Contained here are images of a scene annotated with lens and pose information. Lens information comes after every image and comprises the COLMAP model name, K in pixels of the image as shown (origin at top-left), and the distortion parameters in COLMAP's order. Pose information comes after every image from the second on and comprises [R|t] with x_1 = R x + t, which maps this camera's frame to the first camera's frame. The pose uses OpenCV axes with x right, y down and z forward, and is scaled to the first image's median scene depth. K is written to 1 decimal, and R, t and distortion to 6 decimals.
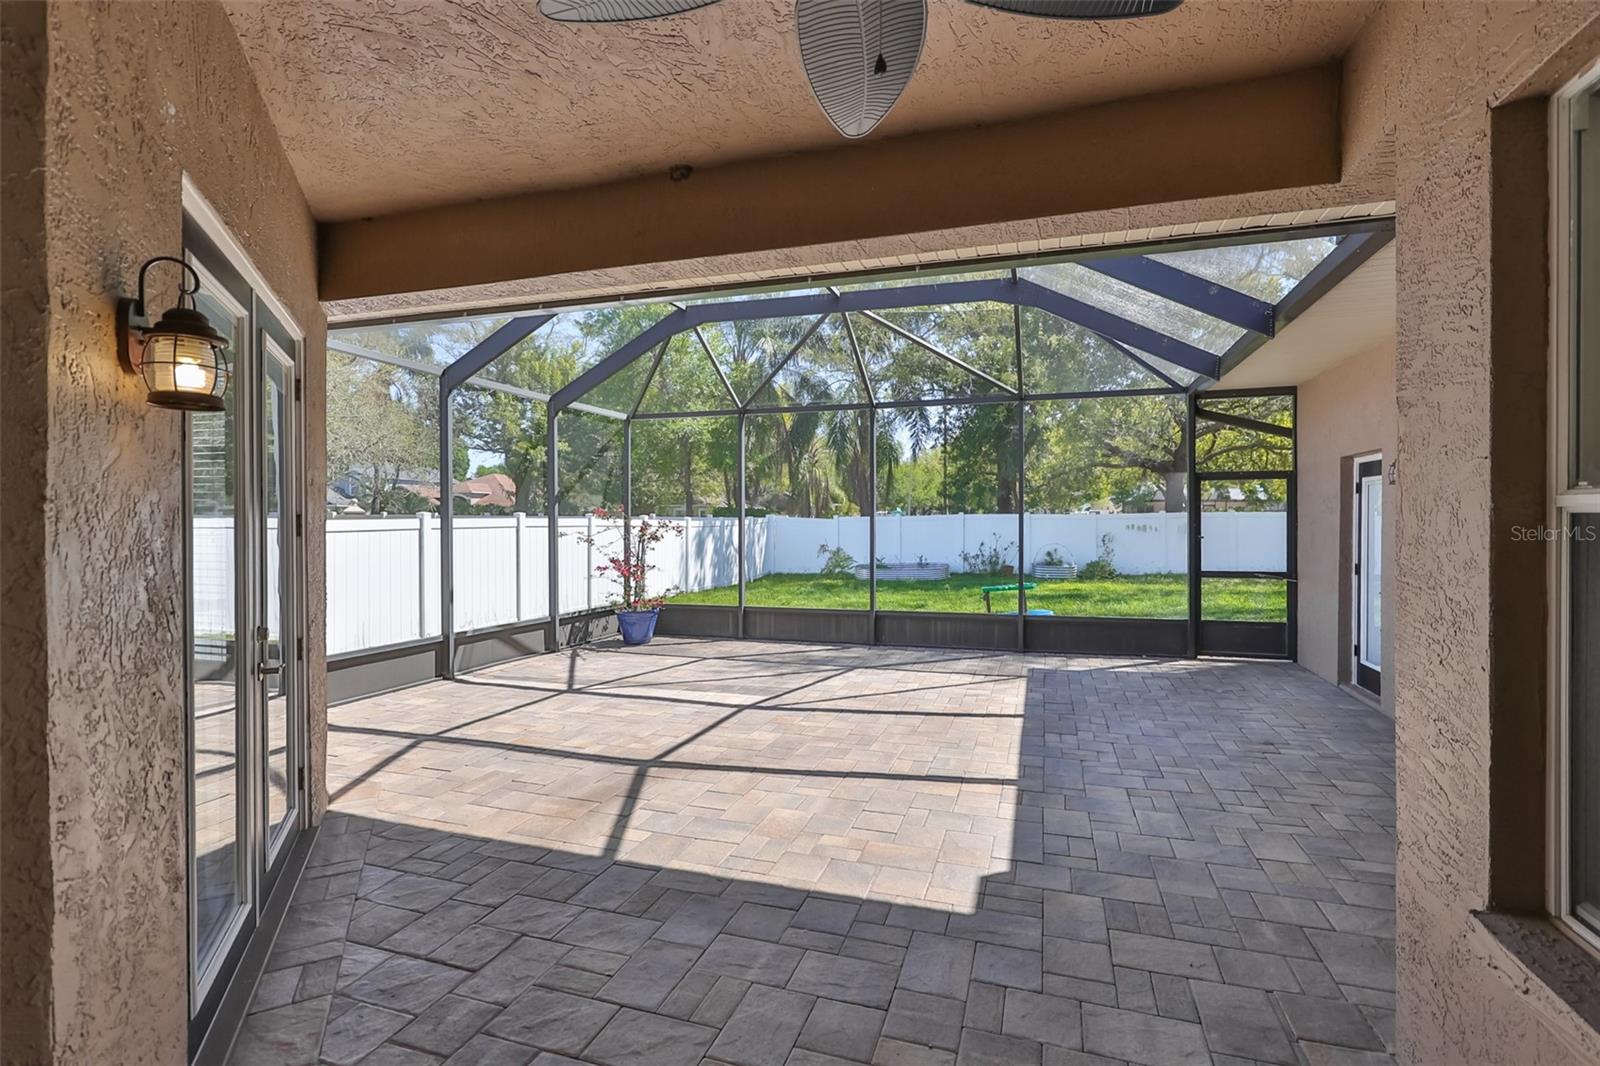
lens RADIAL K [[699.5, 0, 838.2], [0, 699.5, 527.9], [0, 0, 1]] dist [-0.000445, 0.000779]
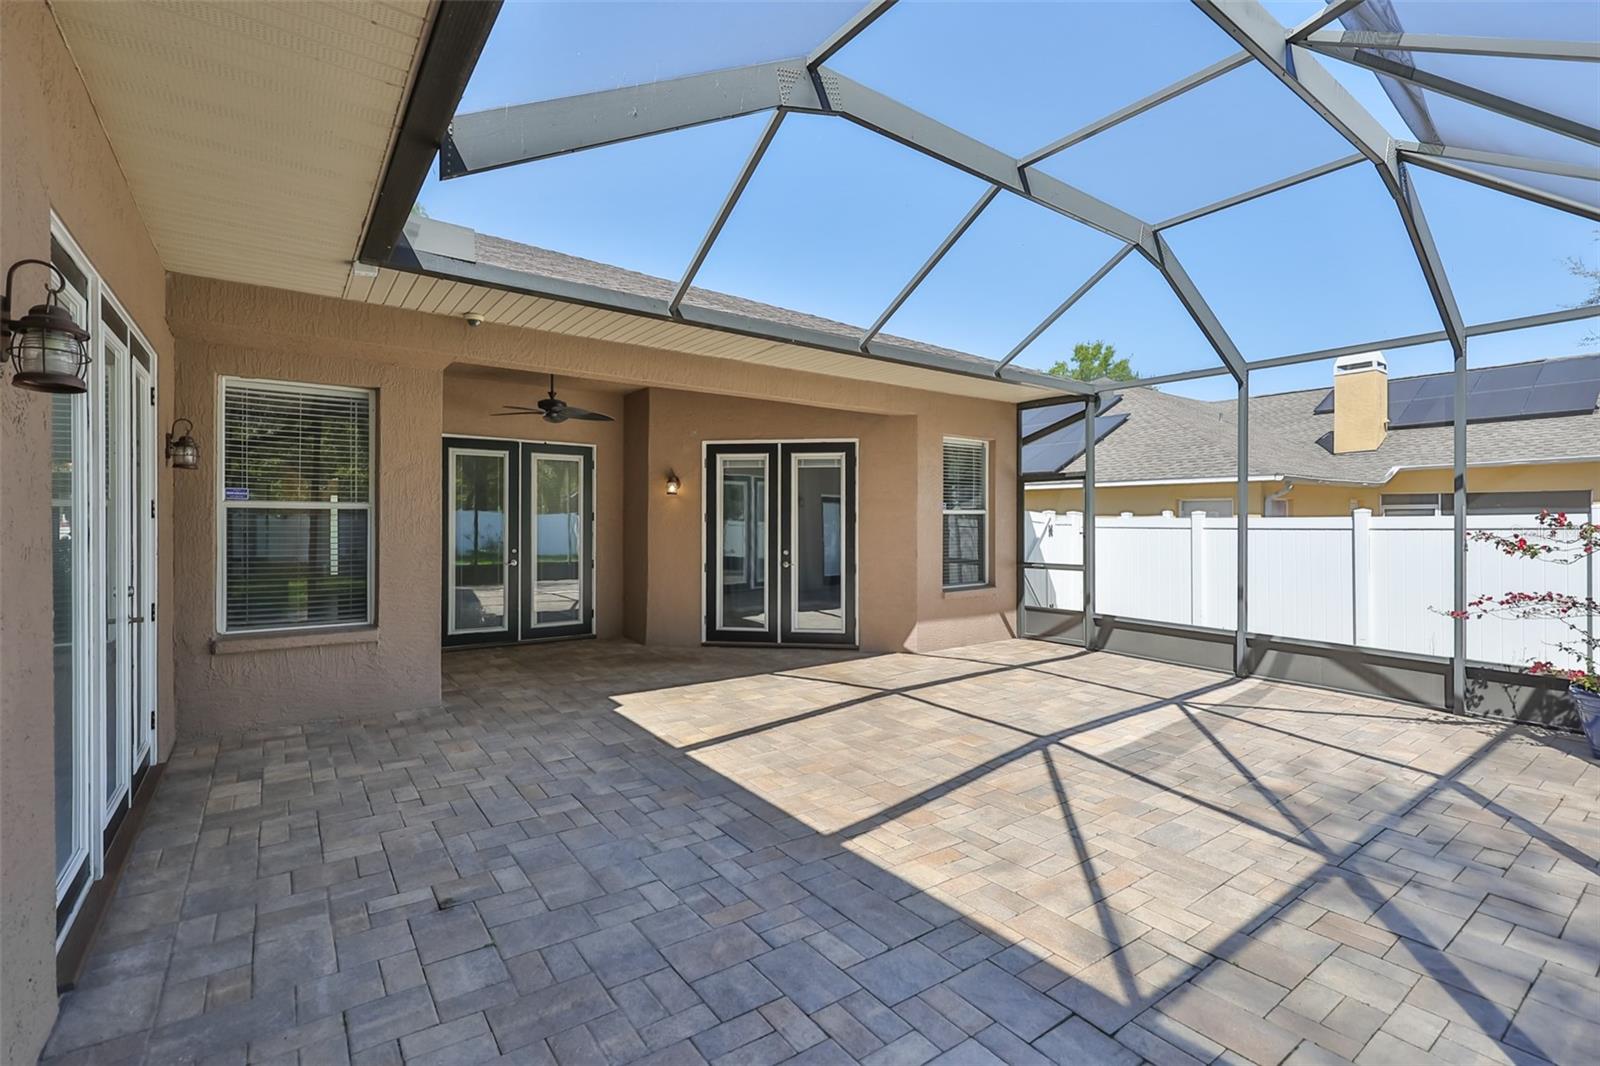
lens RADIAL K [[699.5, 0, 773.4], [0, 699.5, 517.7], [0, 0, 1]] dist [-0.000445, 0.000779]
pose [[-0.618205, -0.006419, -0.785991, 0.930546], [-0.009721, 0.999953, -0.000521, -0.004293], [0.785957, 0.007318, -0.618238, 1.611925]]
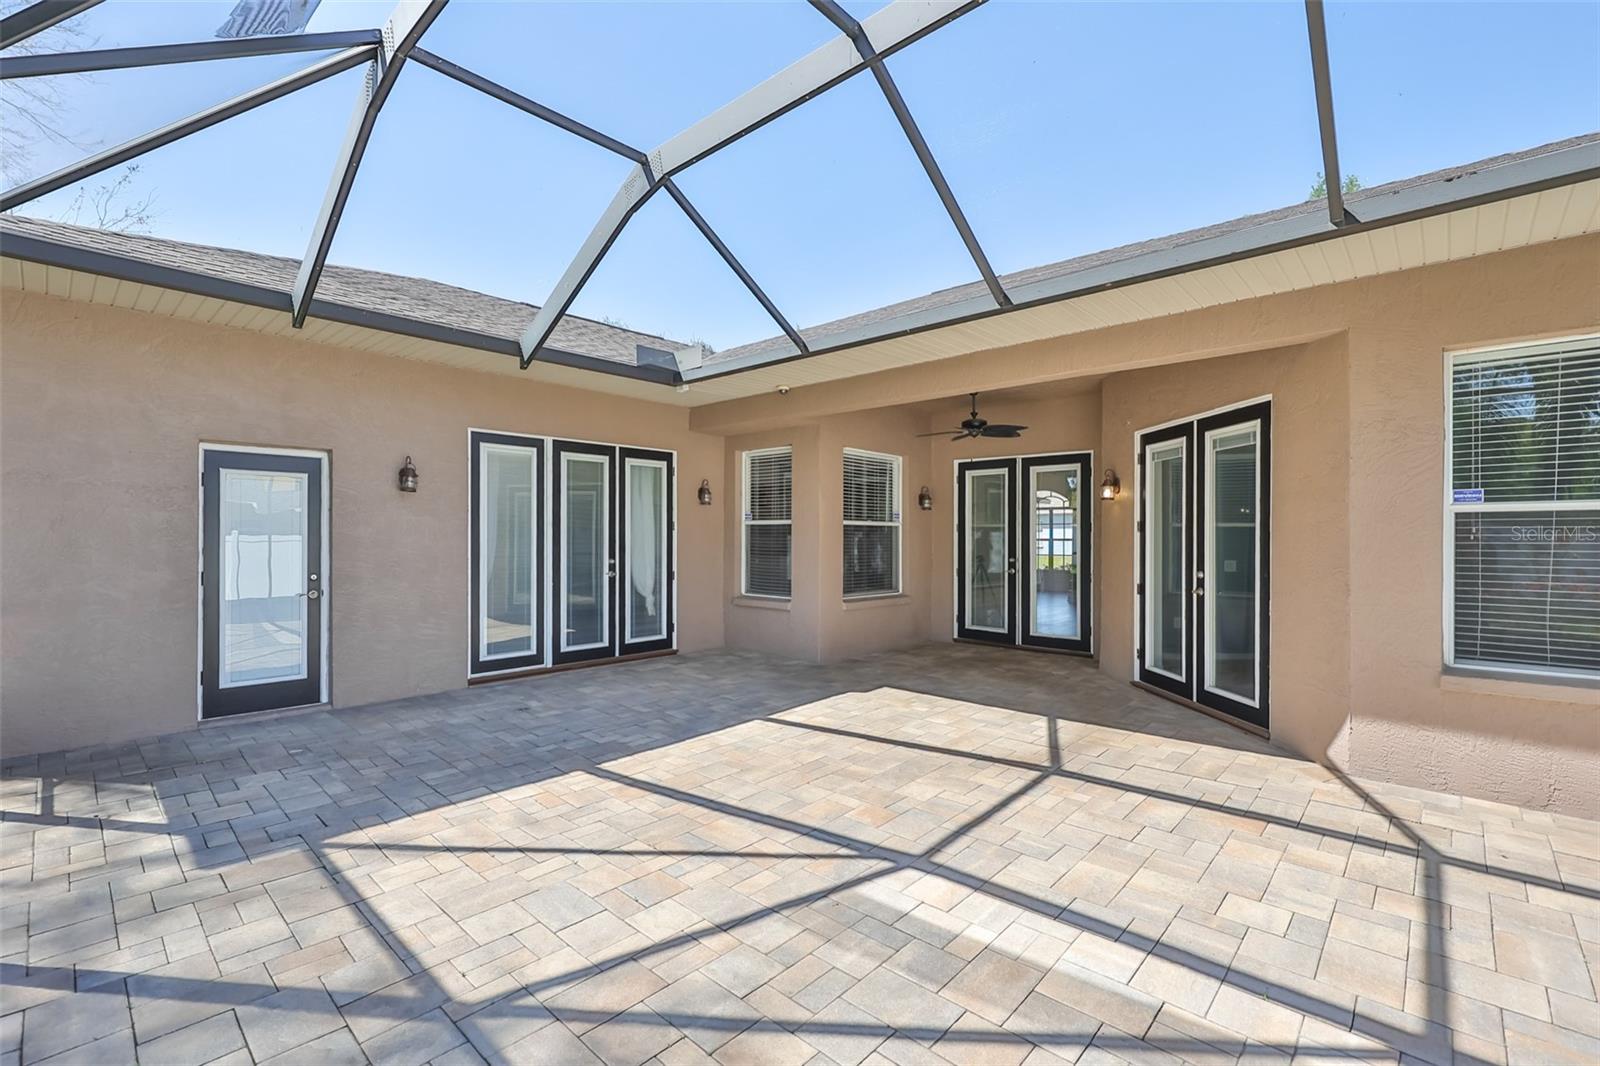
lens RADIAL K [[699.5, 0, 823.6], [0, 699.5, 534.4], [0, 0, 1]] dist [-0.000445, 0.000779]
pose [[-0.906886, -0.001503, 0.421374, -0.377793], [0.001790, 0.999971, 0.007418, 0.000397], [-0.421373, 0.007482, -0.906856, 1.945959]]
